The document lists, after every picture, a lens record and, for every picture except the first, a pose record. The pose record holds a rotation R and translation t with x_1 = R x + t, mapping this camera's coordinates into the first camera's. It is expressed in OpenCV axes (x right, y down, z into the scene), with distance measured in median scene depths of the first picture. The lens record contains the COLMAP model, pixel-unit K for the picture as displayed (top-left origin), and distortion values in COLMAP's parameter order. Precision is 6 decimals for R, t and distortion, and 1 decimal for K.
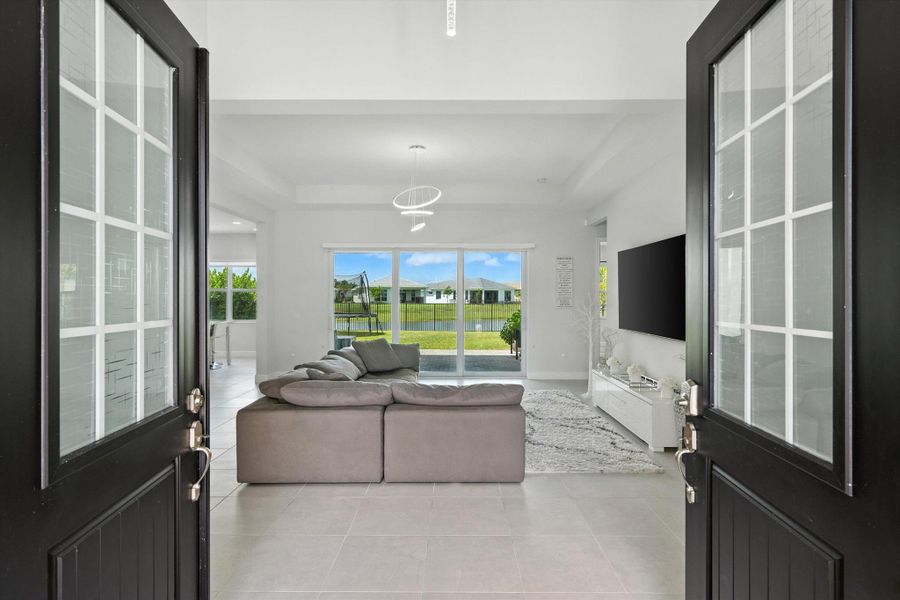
lens RADIAL K [[430.3, 0, 450.0], [0, 430.3, 300.0], [0, 0, 1]] dist [0.000428, 0.000084]
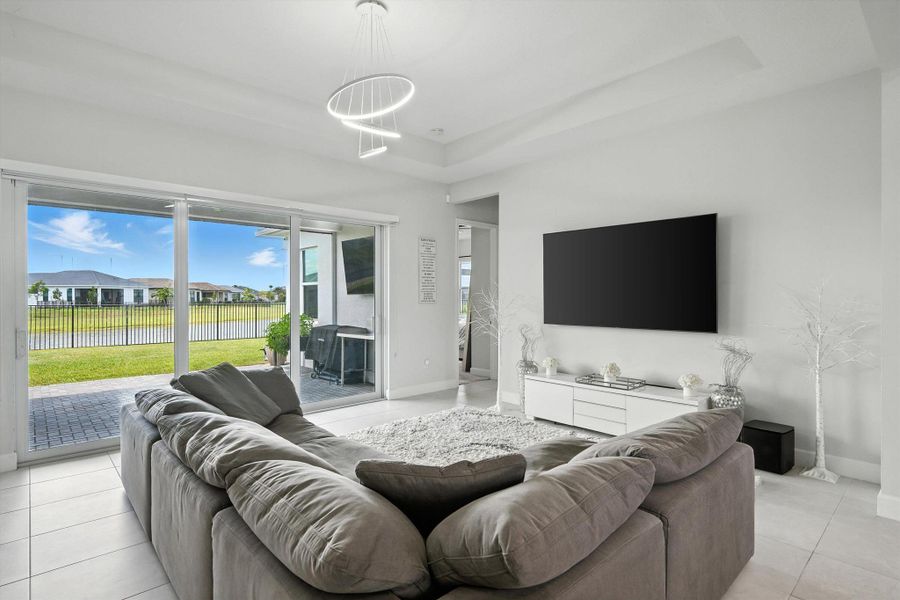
lens RADIAL K [[460.3, 0, 450.0], [0, 460.3, 300.0], [0, 0, 1]] dist [-0.000422, 0.000053]
pose [[0.729869, -0.006798, 0.683553, -0.281510], [0.008126, 0.999966, 0.001269, 0.012633], [-0.683539, 0.004628, 0.729900, 0.352131]]
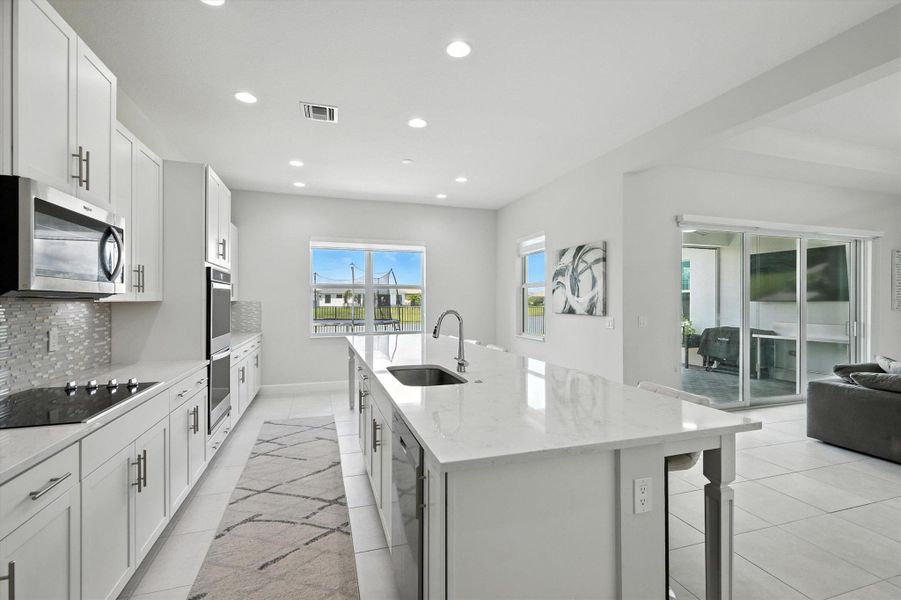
lens RADIAL K [[407.0, 0, 449.2], [0, 407.0, 301.9], [0, 0, 1]] dist [-0.000237, -0.000212]
pose [[0.948250, -0.000530, 0.317526, -0.832319], [0.002129, 0.999987, -0.004690, 0.005104], [-0.317519, 0.005123, 0.948238, 0.517535]]
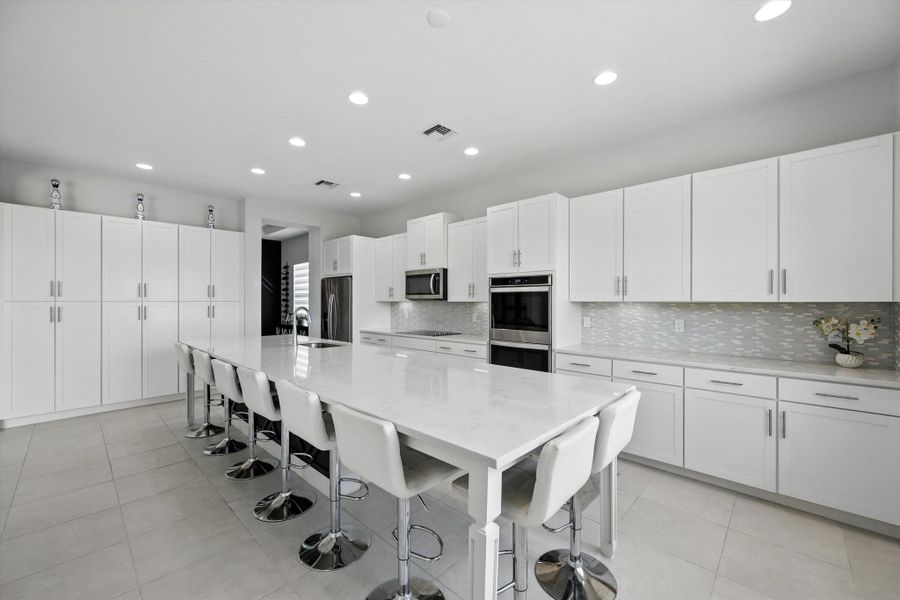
lens RADIAL K [[361.4, 0, 450.0], [0, 361.4, 300.0], [0, 0, 1]] dist [-0.000244, -0.000049]
pose [[-0.680385, -0.008610, -0.732804, -0.504801], [-0.009744, 0.999949, -0.002702, 0.001918], [0.732790, 0.005302, -0.680434, 1.321176]]
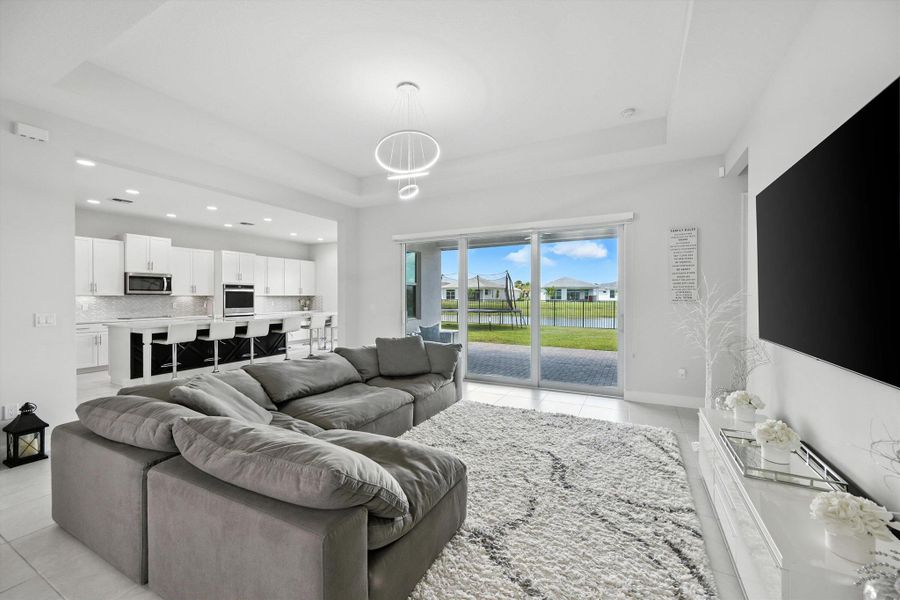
lens RADIAL K [[356.5, 0, 450.6], [0, 356.5, 298.1], [0, 0, 1]] dist [-0.000145, 0.000107]
pose [[0.892814, -0.001223, -0.450425, 0.190569], [0.000331, 0.999998, -0.002060, 0.012462], [0.450426, 0.001690, 0.892812, 0.328209]]
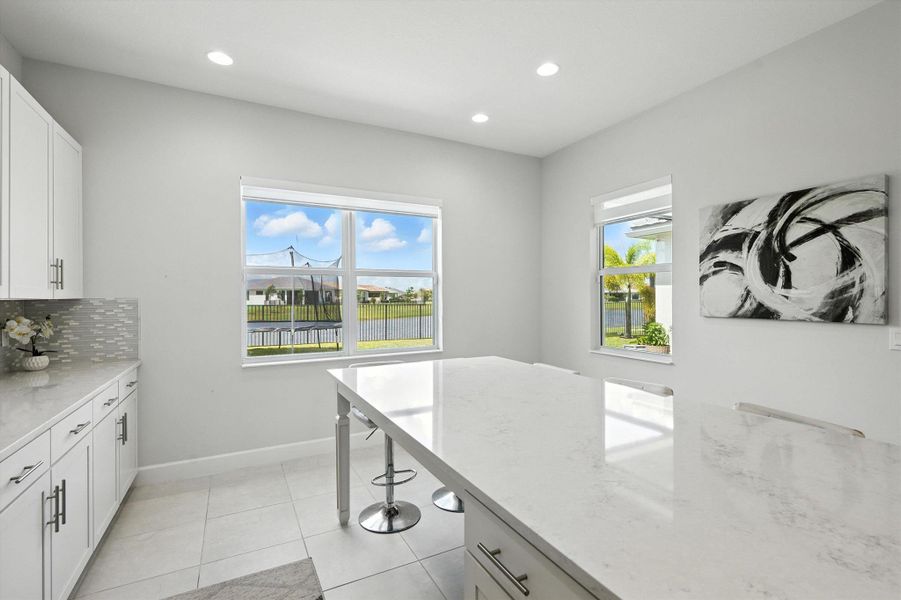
lens RADIAL K [[414.6, 0, 452.3], [0, 414.6, 300.8], [0, 0, 1]] dist [-0.003411, -0.000302]
pose [[0.878865, -0.008110, 0.477002, -0.851355], [0.007862, 0.999966, 0.002516, 0.002757], [-0.477006, 0.001539, 0.878899, 0.886818]]
